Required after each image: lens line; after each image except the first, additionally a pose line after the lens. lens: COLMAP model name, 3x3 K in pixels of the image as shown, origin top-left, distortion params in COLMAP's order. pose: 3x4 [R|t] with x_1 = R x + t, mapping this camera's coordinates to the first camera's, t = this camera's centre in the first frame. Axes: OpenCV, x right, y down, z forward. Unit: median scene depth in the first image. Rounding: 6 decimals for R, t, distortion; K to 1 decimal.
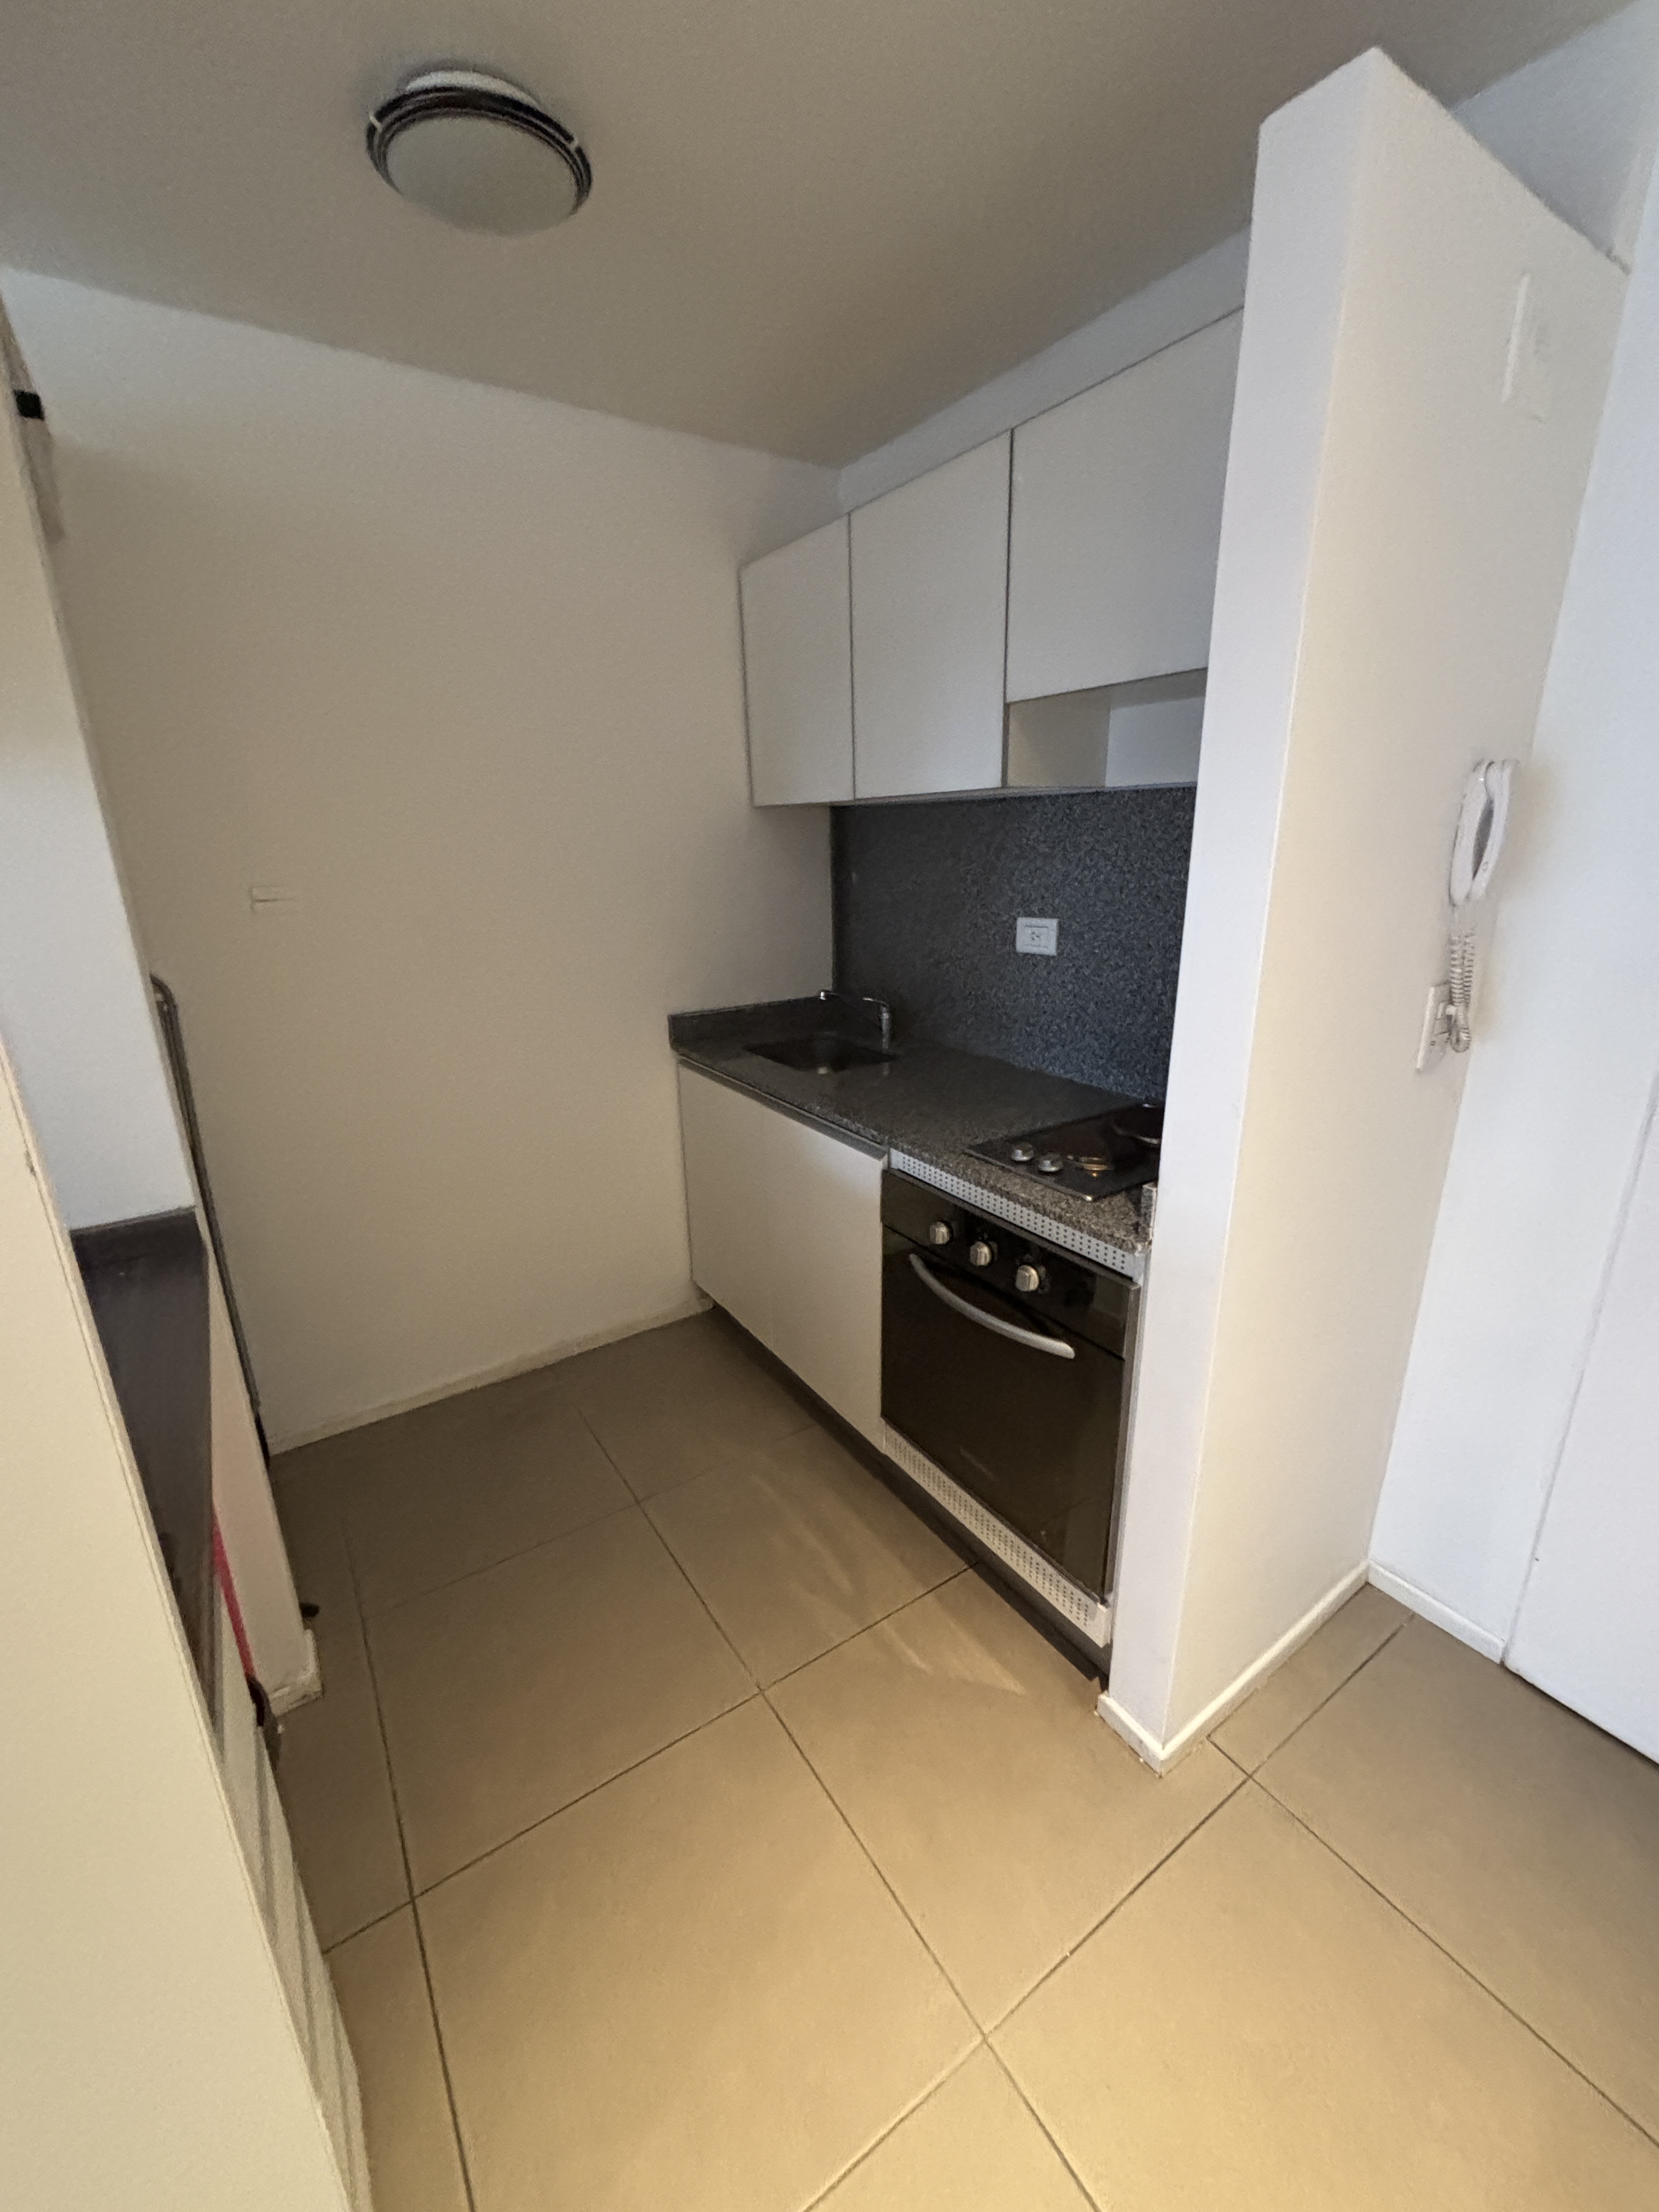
lens RADIAL K [[884.7, 0, 826.7], [0, 884.7, 1100.6], [0, 0, 1]] dist [-0.003960, 0.000317]
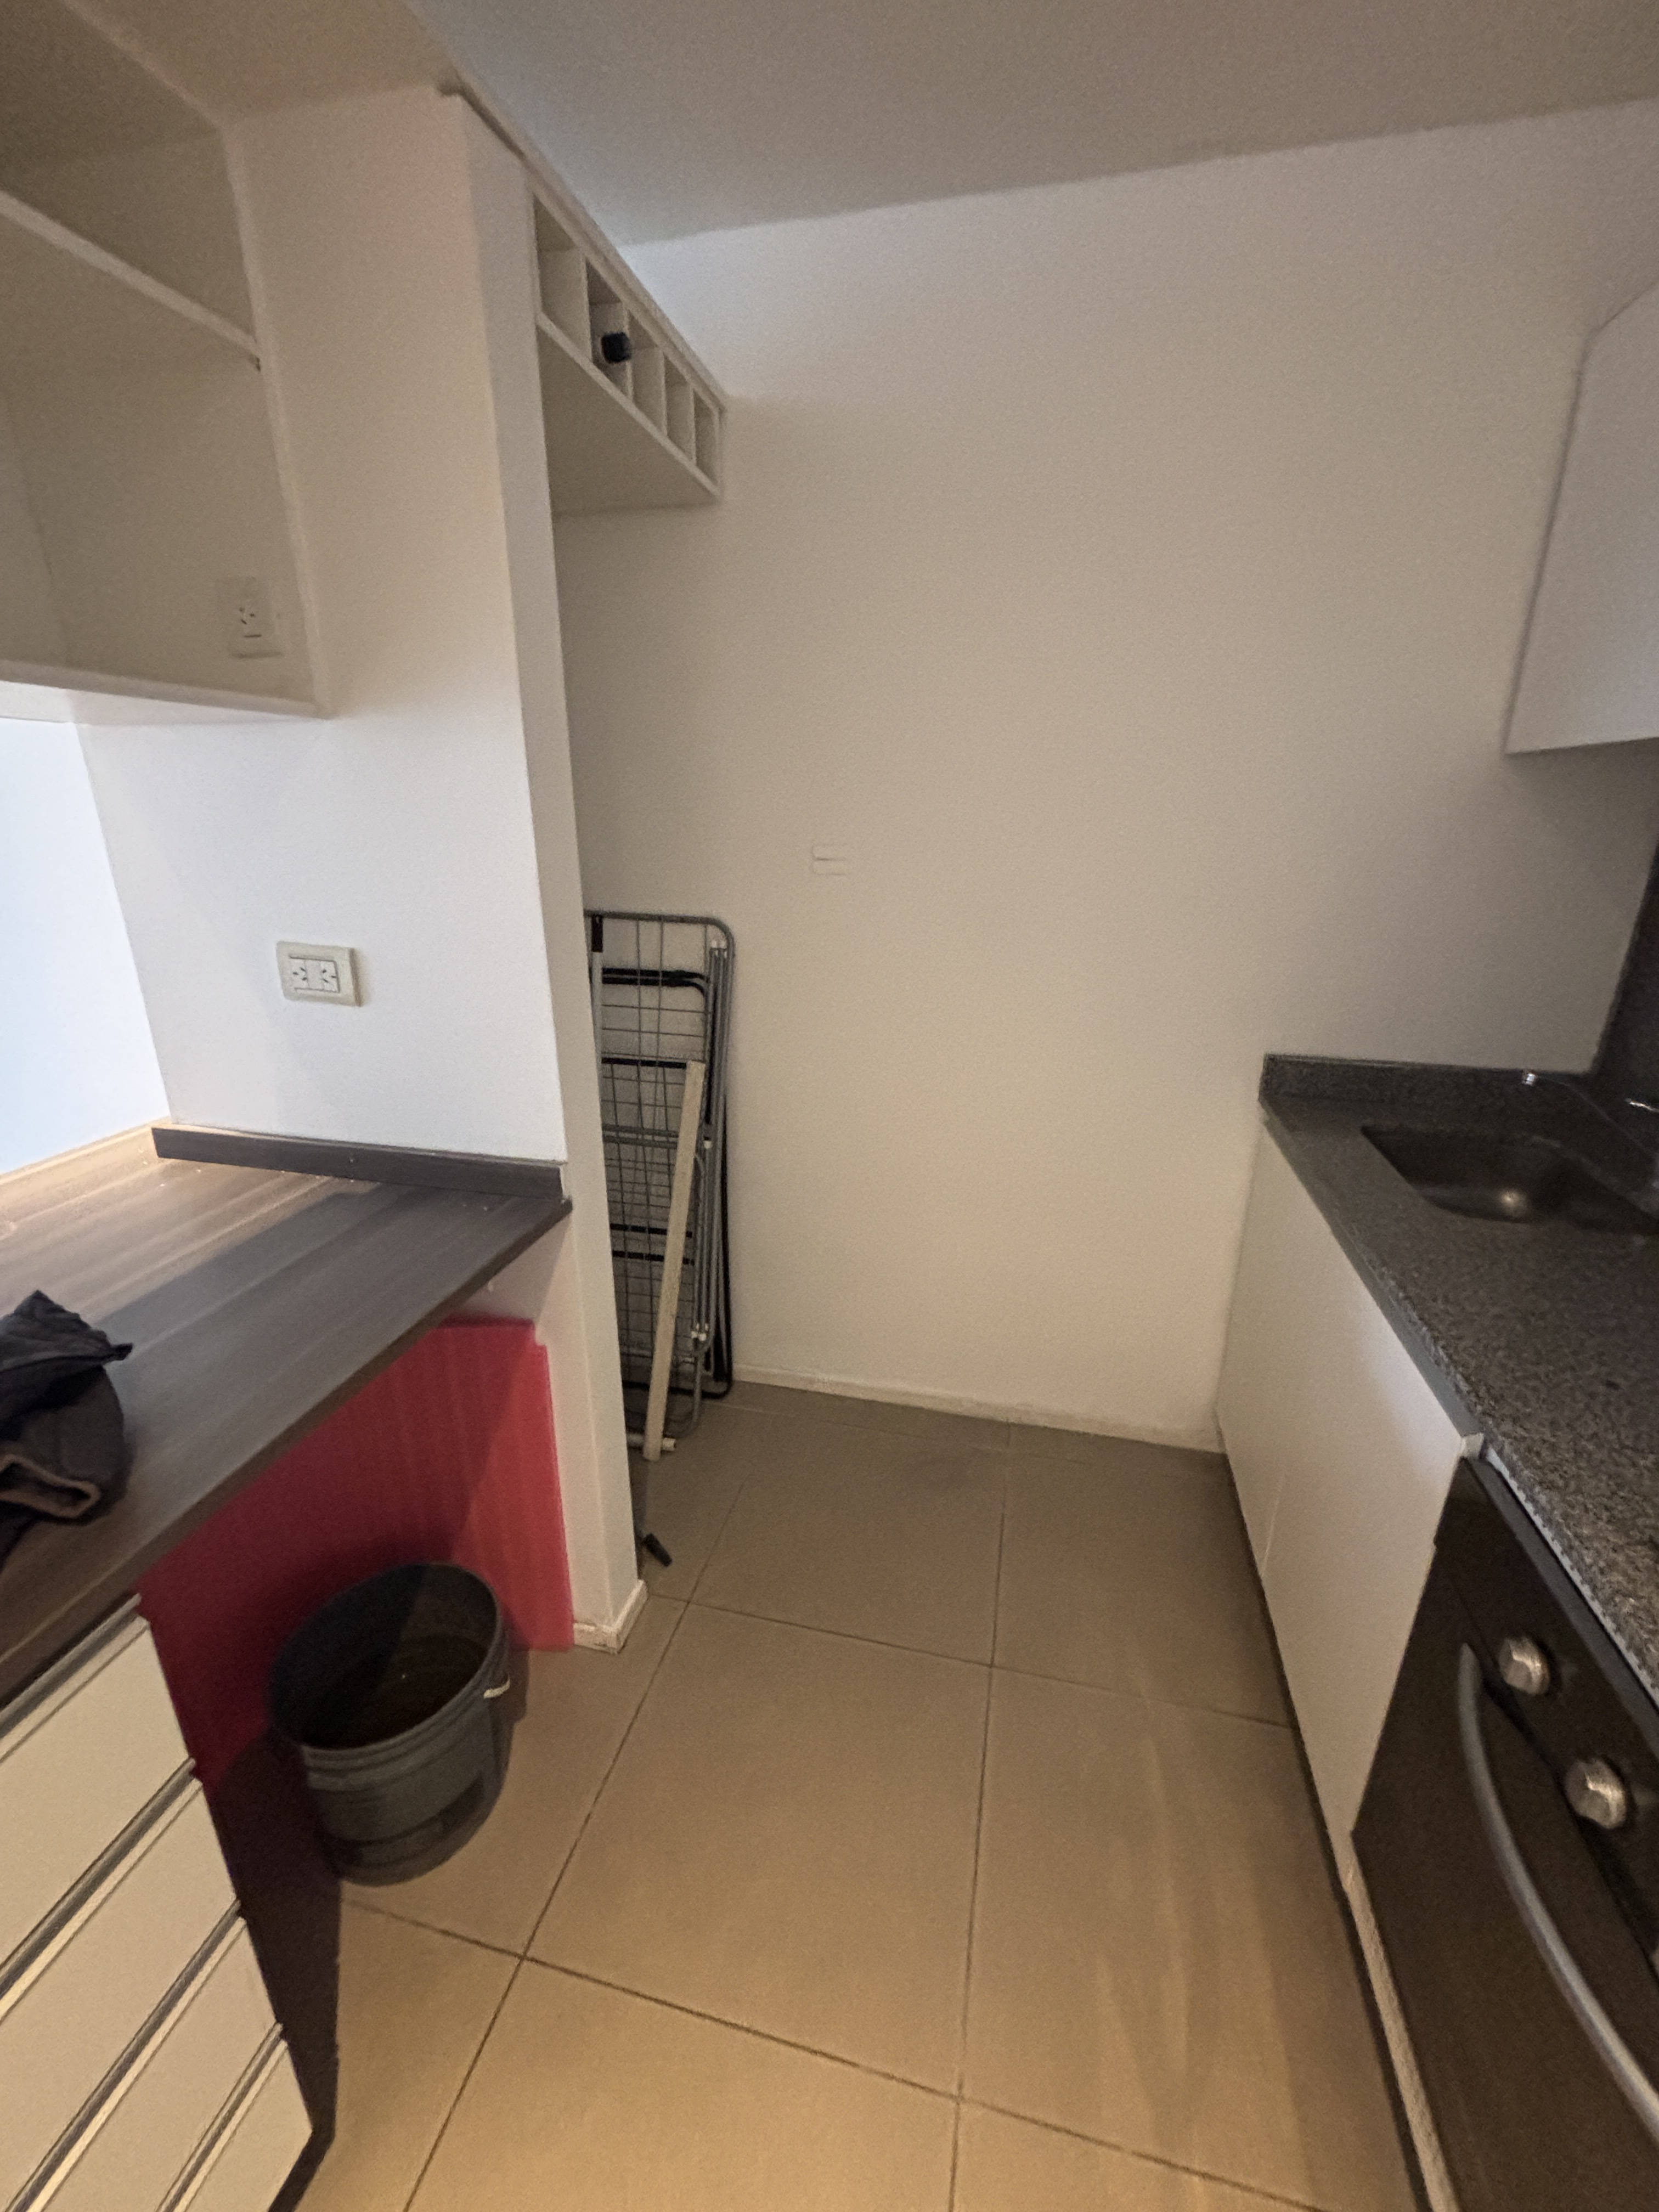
lens RADIAL K [[884.7, 0, 826.7], [0, 884.7, 1100.6], [0, 0, 1]] dist [-0.003960, 0.000317]
pose [[0.678906, 0.245540, -0.691952, 0.081955], [-0.222734, 0.966888, 0.124568, -0.071170], [0.699626, 0.069551, 0.711116, 0.254532]]
